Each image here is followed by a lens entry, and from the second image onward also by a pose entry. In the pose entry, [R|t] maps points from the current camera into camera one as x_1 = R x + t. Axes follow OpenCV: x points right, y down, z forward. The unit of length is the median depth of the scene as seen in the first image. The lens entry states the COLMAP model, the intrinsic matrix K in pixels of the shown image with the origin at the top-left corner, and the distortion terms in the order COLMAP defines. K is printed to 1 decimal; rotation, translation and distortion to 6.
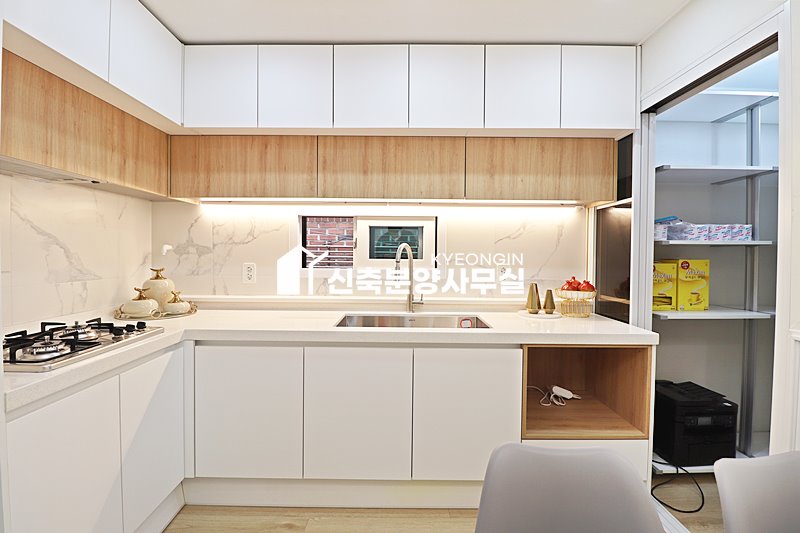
lens RADIAL K [[369.7, 0, 398.3], [0, 369.7, 259.2], [0, 0, 1]] dist [-0.004391, -0.009617]
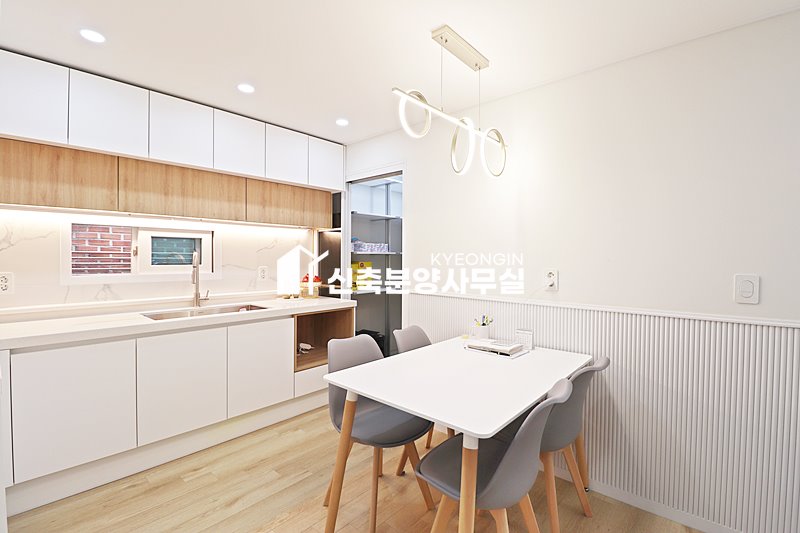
lens RADIAL K [[369.7, 0, 399.7], [0, 369.7, 264.1], [0, 0, 1]] dist [-0.004391, -0.009617]
pose [[0.664061, -0.018464, 0.747450, -0.490983], [0.013538, 0.999828, 0.012671, -0.009218], [-0.747556, 0.001705, 0.664197, -0.382087]]
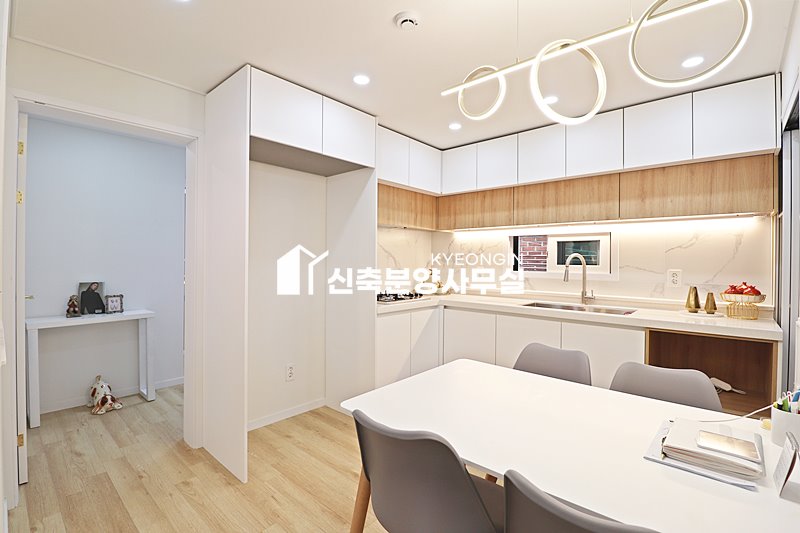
lens RADIAL K [[369.7, 0, 395.4], [0, 369.7, 264.0], [0, 0, 1]] dist [-0.004391, -0.009617]
pose [[0.739489, 0.004617, -0.673153, 0.477719], [-0.013940, 0.999867, -0.008456, 0.018680], [0.673024, 0.015637, 0.739455, -0.515438]]
